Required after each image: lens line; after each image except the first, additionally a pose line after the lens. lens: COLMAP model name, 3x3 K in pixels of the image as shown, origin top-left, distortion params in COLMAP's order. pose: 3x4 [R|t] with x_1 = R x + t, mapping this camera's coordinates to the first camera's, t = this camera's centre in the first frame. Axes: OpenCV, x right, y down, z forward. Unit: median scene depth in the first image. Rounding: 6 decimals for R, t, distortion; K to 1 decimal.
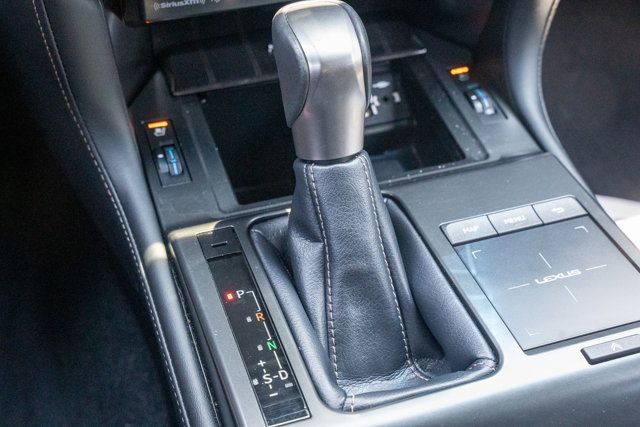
lens RADIAL K [[955.2, 0, 320.0], [0, 955.2, 213.5], [0, 0, 1]] dist [0.044488, 0.105582]
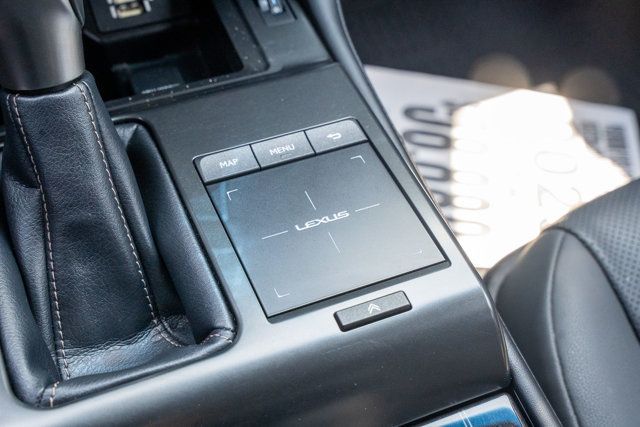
lens RADIAL K [[955.2, 0, 320.0], [0, 955.2, 213.5], [0, 0, 1]] dist [0.044488, 0.105582]
pose [[0.995489, -0.027925, 0.090675, 0.149434], [0.013832, 0.988210, 0.152478, -0.063574], [-0.093864, -0.150536, 0.984138, 0.137056]]
